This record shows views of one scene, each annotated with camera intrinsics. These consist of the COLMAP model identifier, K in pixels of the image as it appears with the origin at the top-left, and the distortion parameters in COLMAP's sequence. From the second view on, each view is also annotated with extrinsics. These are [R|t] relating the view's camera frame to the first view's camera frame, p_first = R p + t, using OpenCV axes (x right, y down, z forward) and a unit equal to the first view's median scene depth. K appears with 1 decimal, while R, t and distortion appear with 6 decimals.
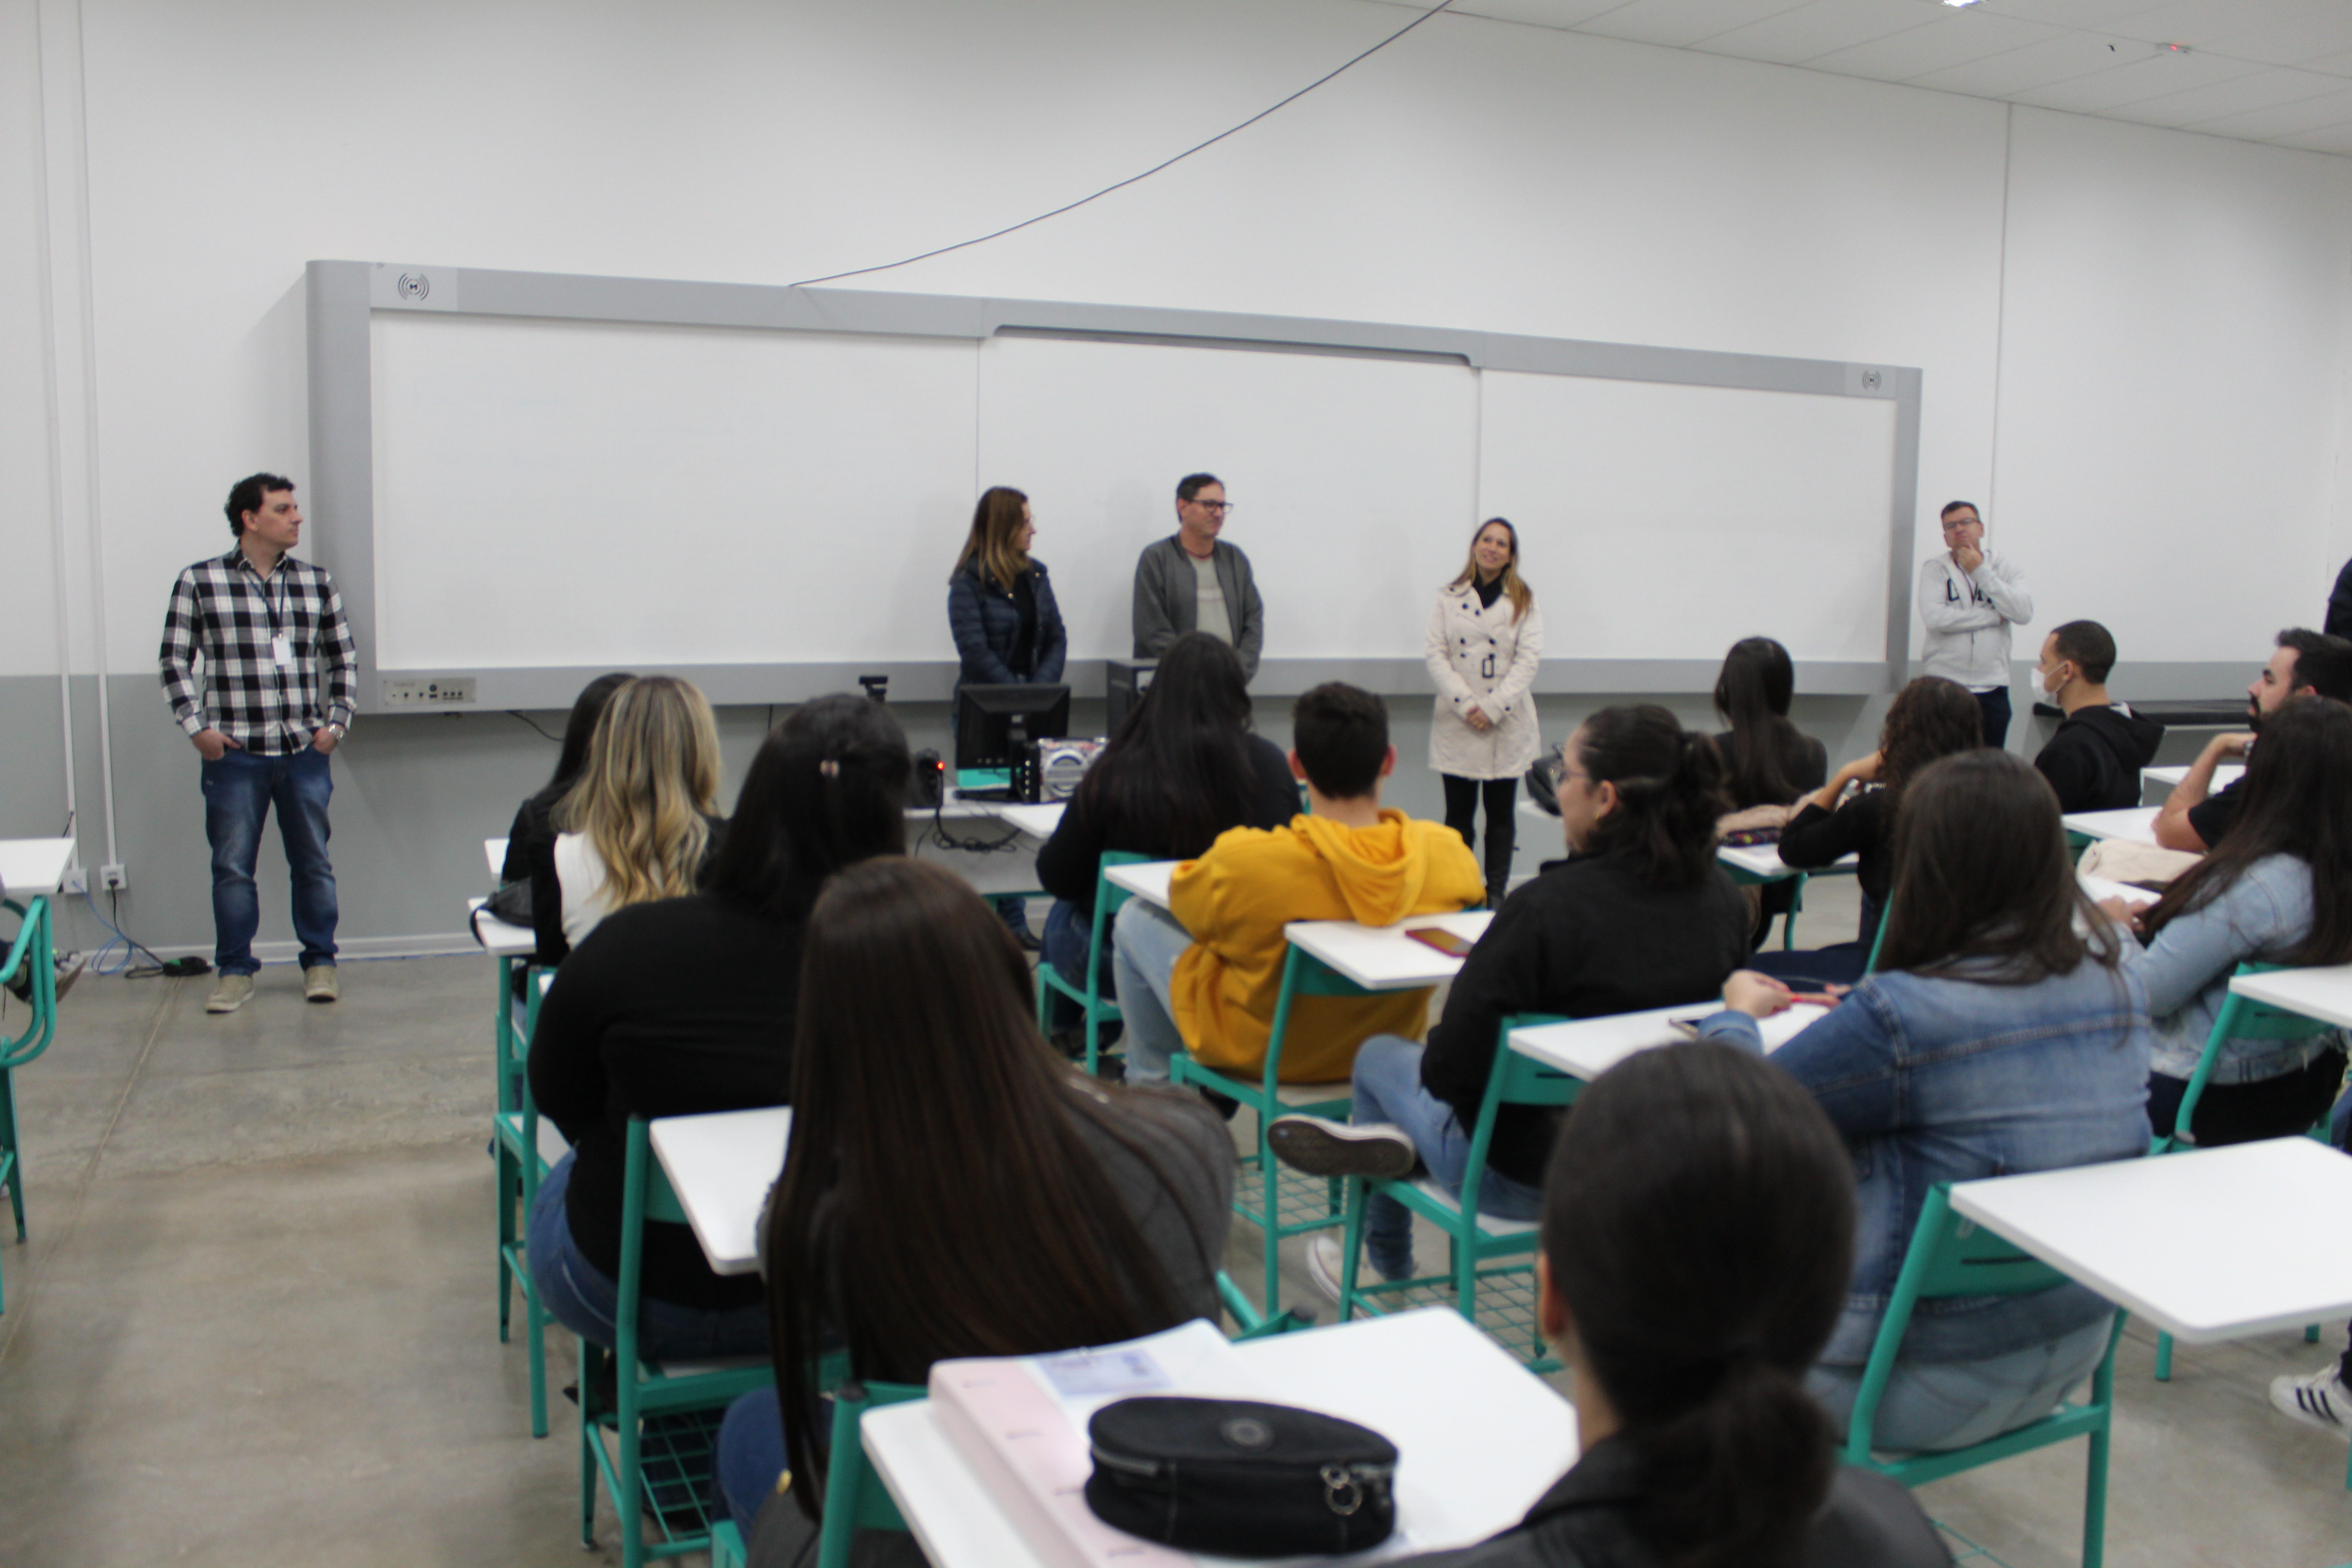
lens RADIAL K [[1995.6, 0, 1176.0], [0, 1995.6, 784.0], [0, 0, 1]] dist [-0.167301, 0.171874]
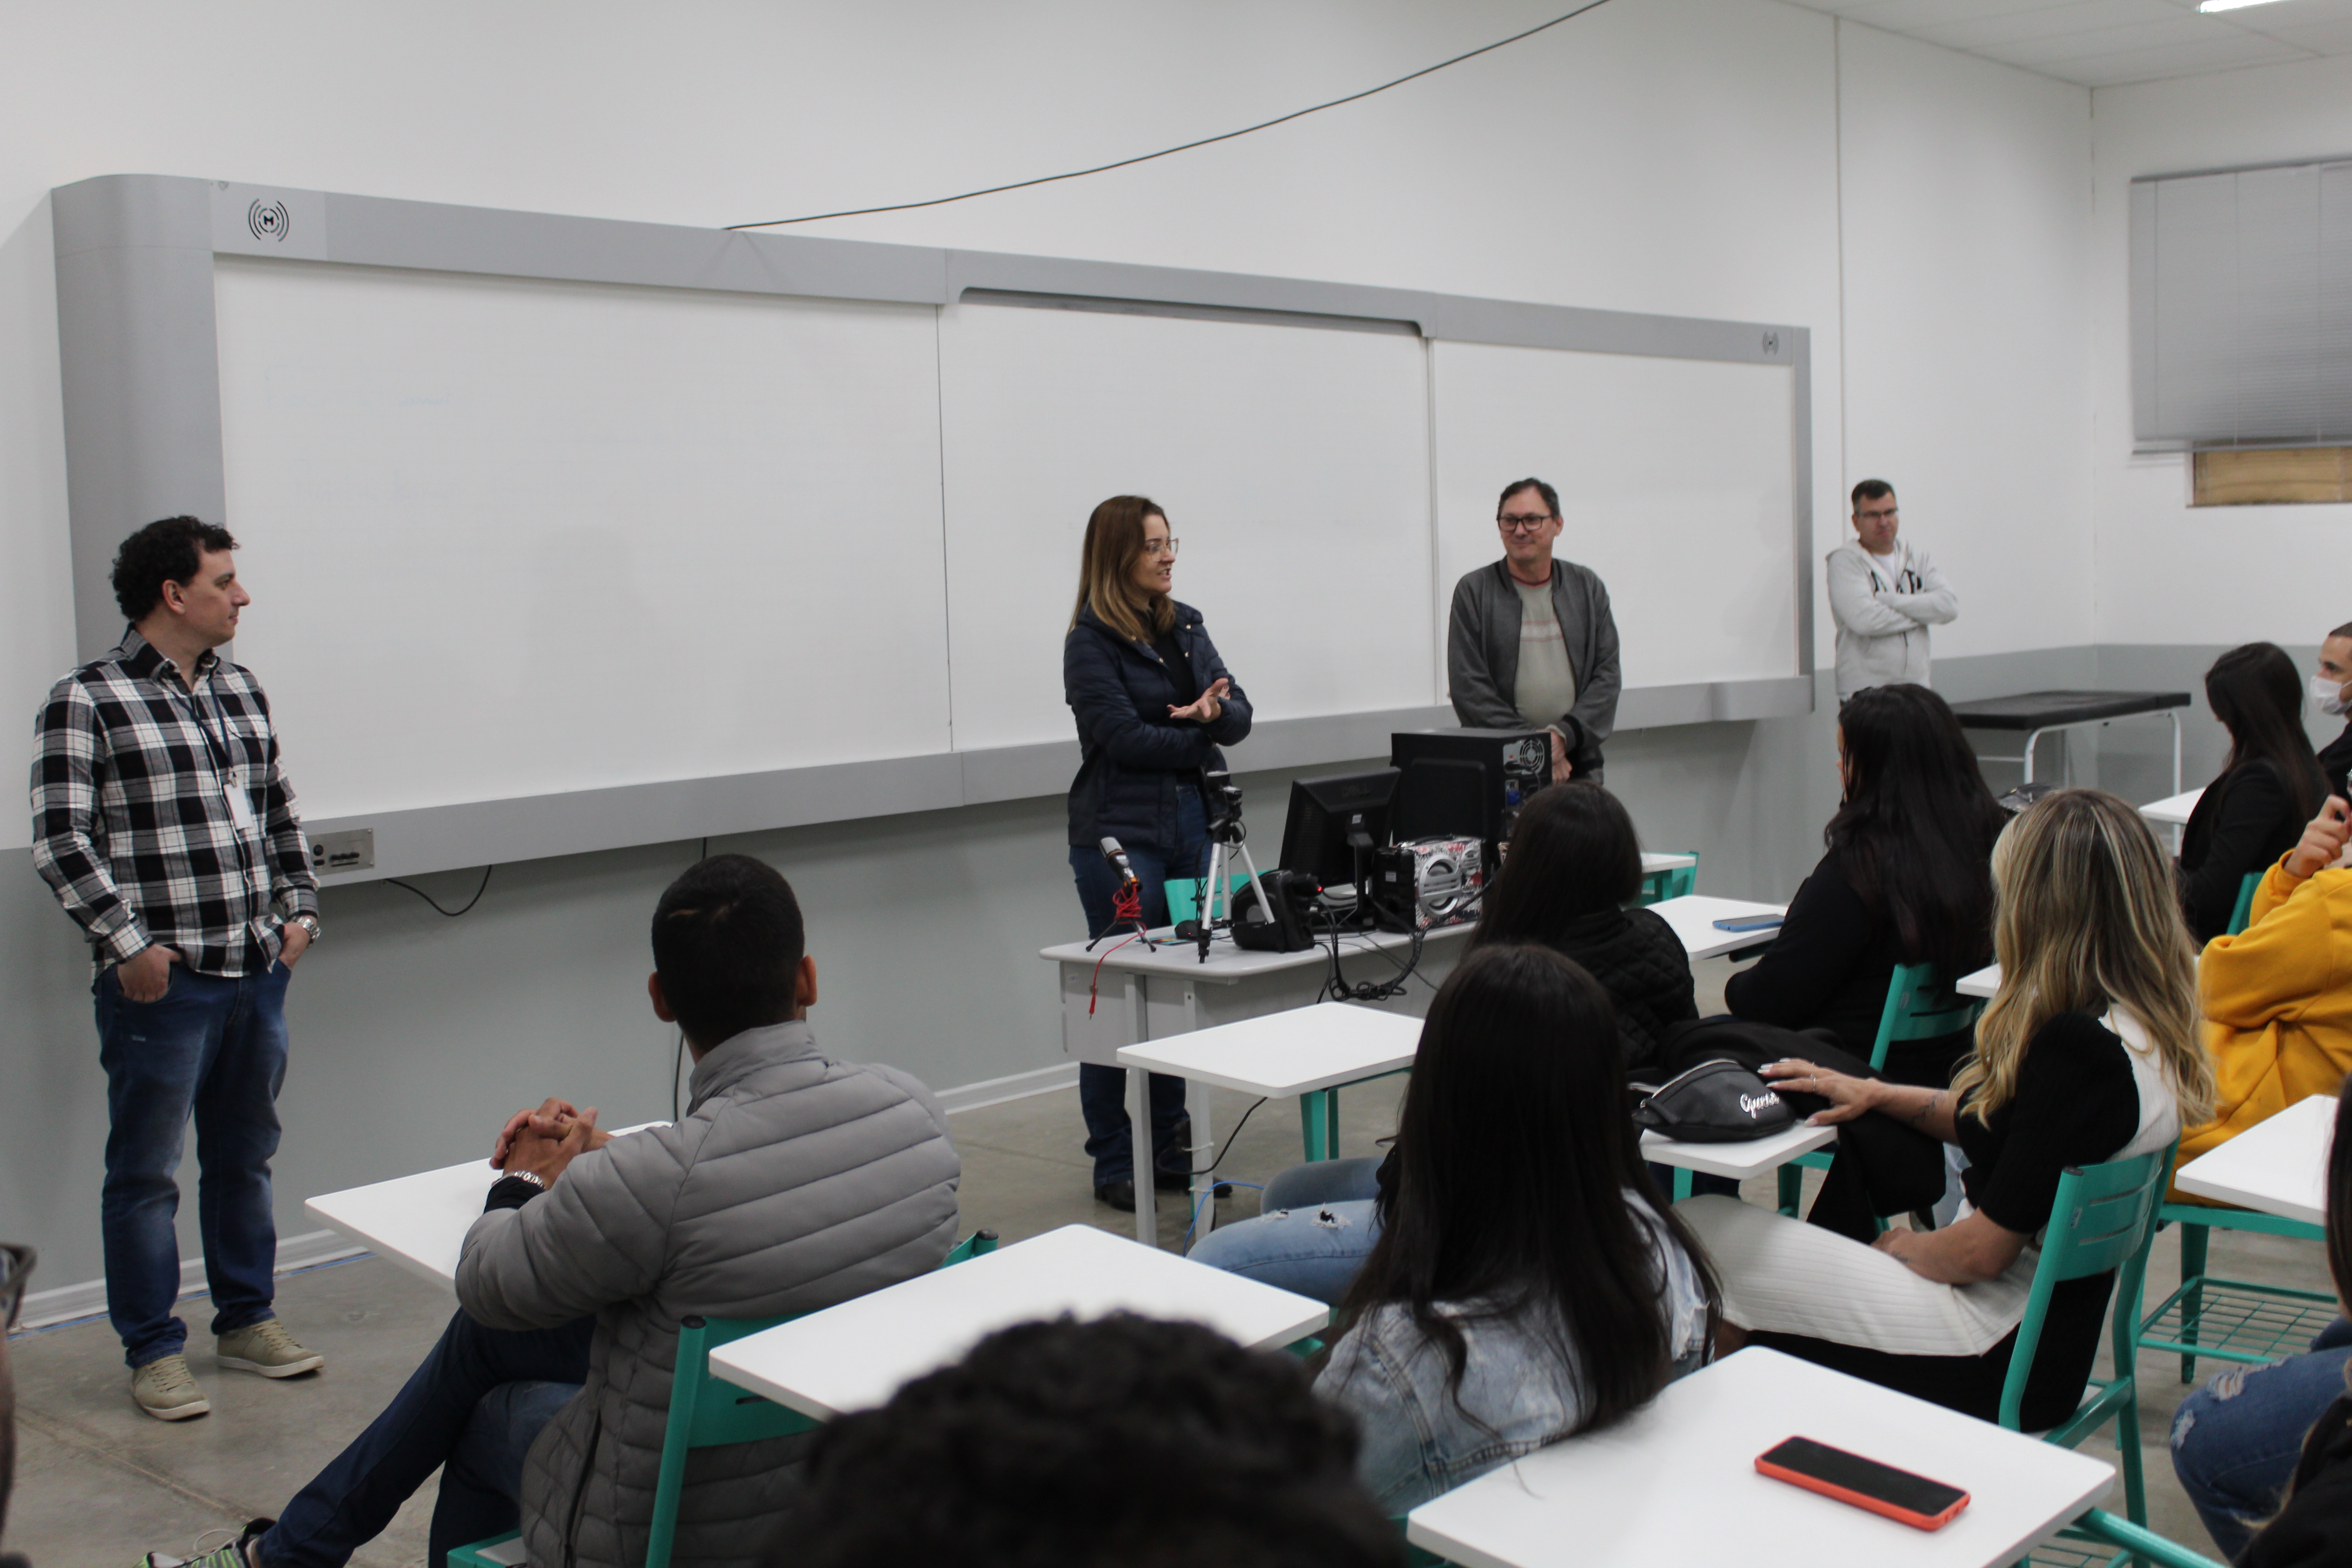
lens RADIAL K [[2584.6, 0, 1176.0], [0, 2584.6, 784.0], [0, 0, 1]] dist [-0.070105, -0.002093]
pose [[0.915661, -0.078660, 0.394181, -0.527620], [0.093267, 0.995478, -0.018004, -0.034861], [-0.390982, 0.053249, 0.918857, 0.147103]]
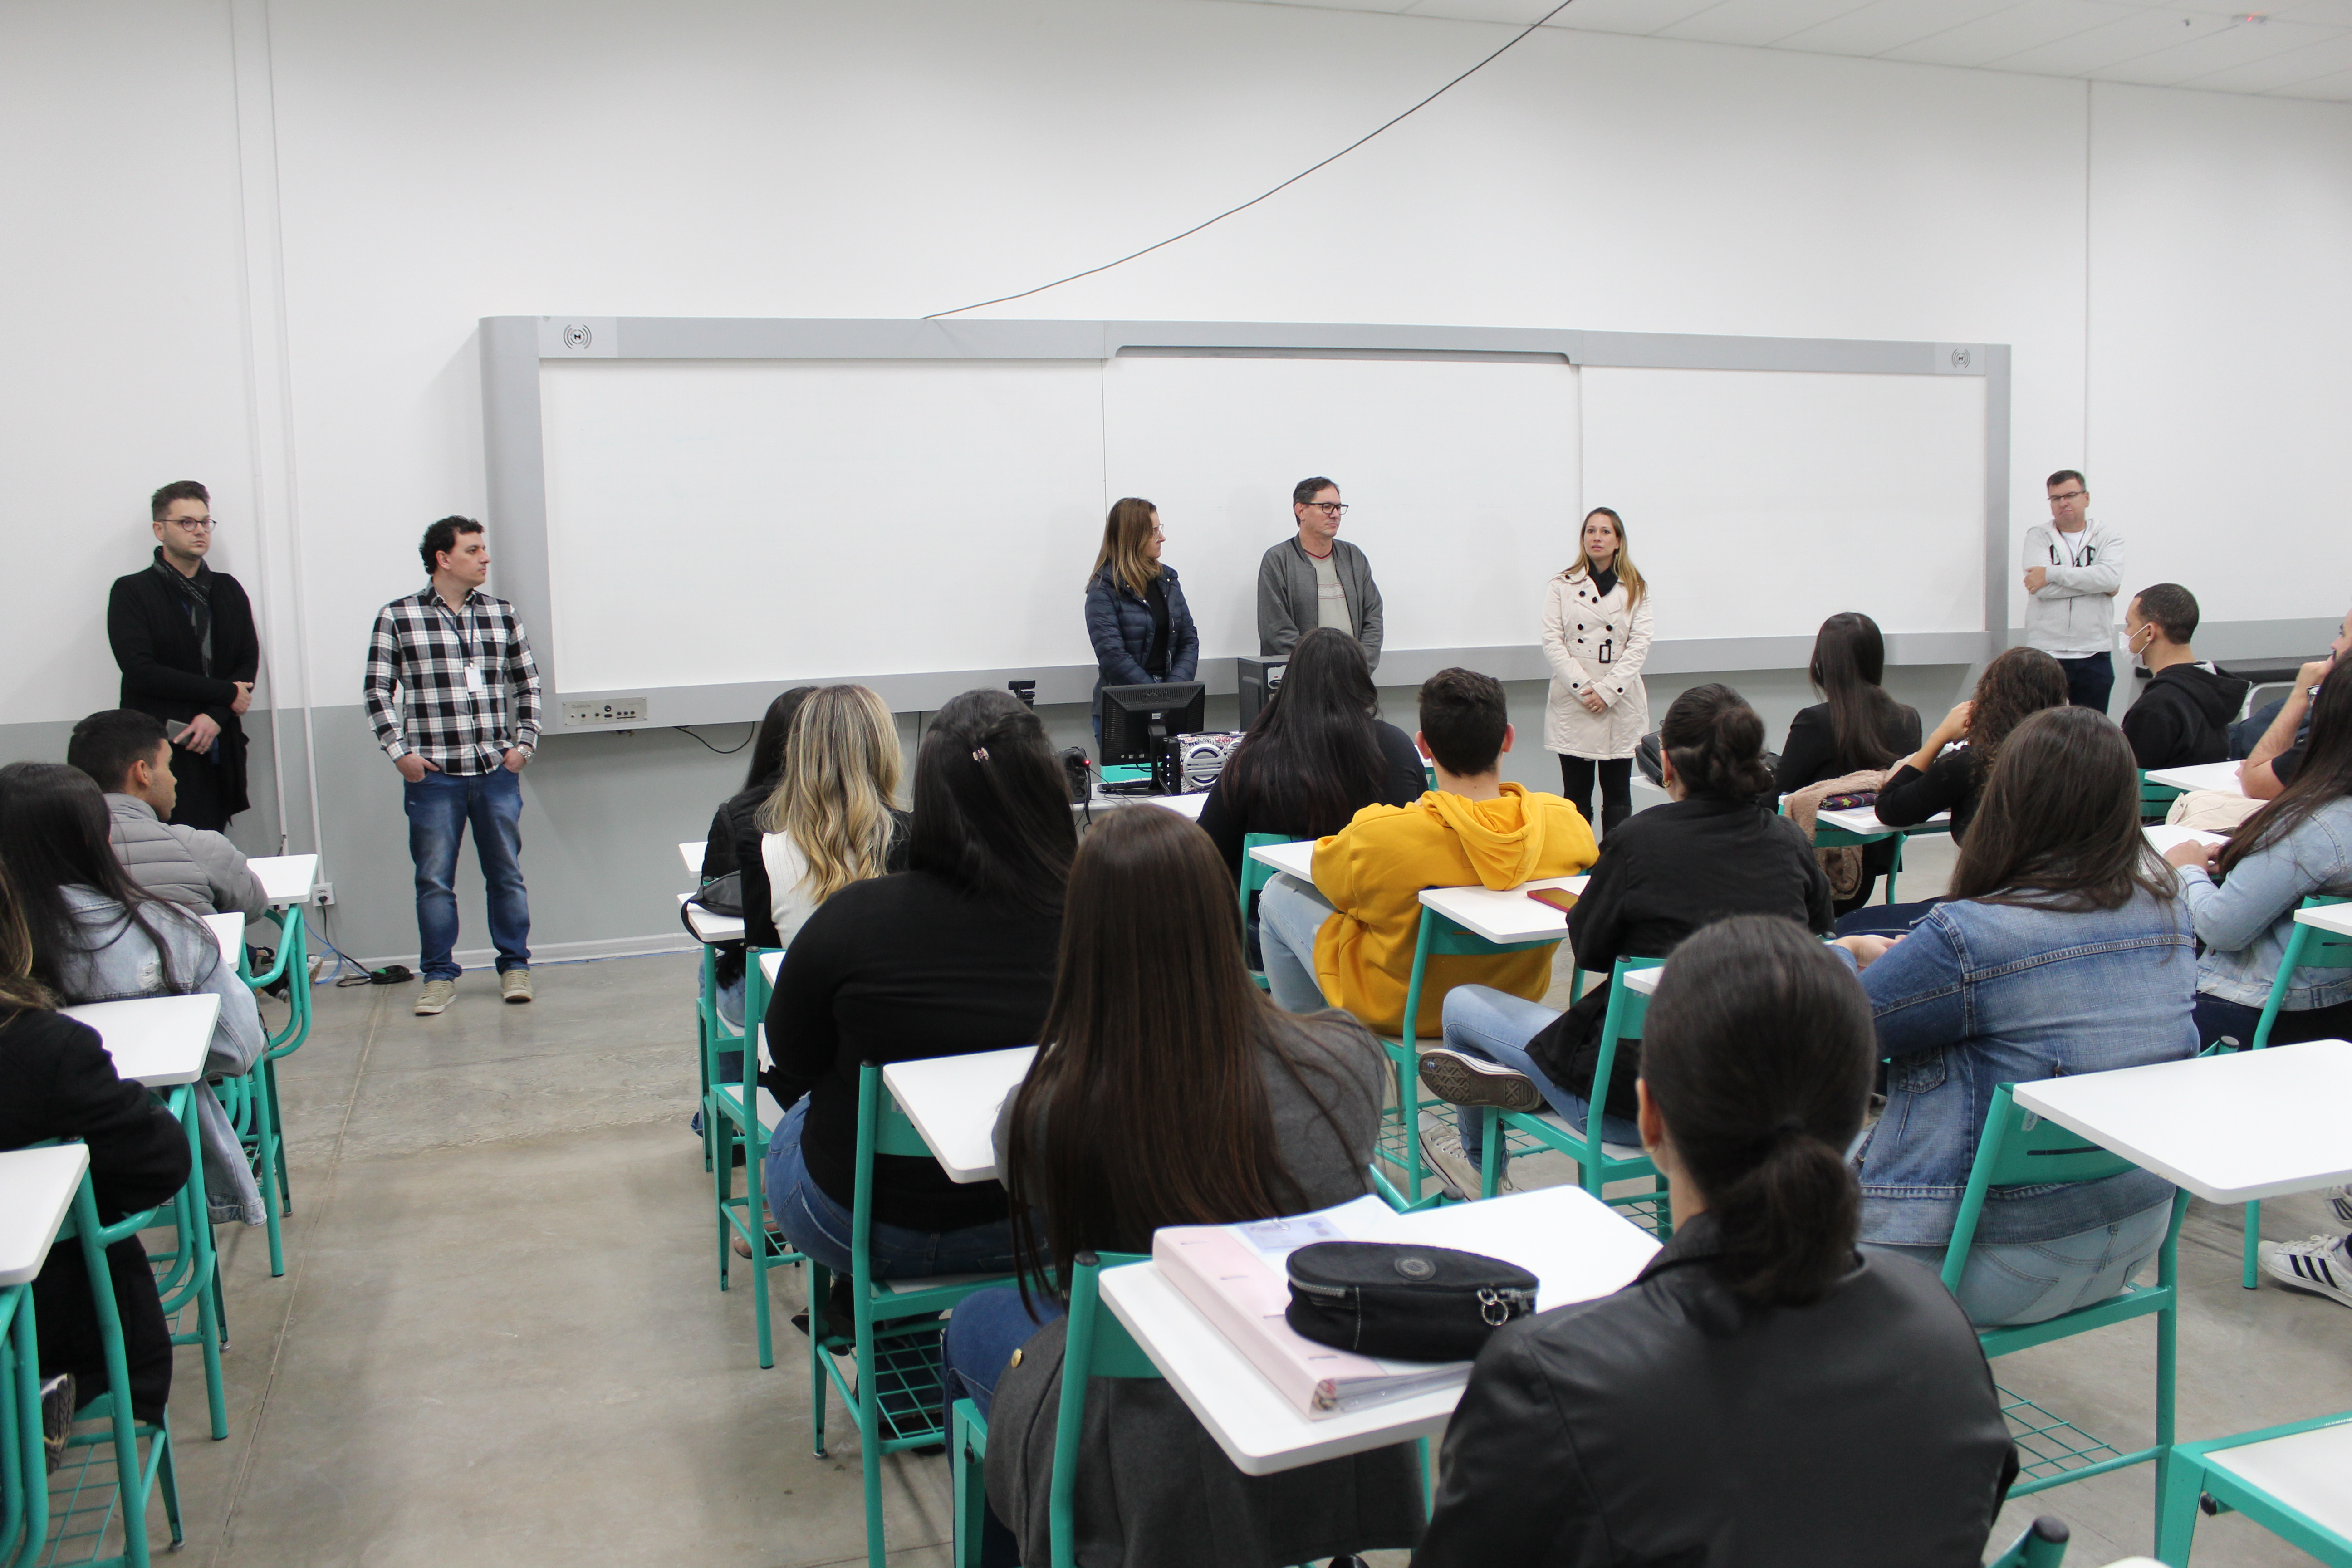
lens RADIAL K [[1995.6, 0, 1176.0], [0, 1995.6, 784.0], [0, 0, 1]] dist [-0.167301, 0.171874]
pose [[0.997680, -0.035814, -0.057889, -0.008796], [0.035789, 0.999358, -0.001464, 0.005880], [0.057904, -0.000611, 0.998322, -0.071403]]
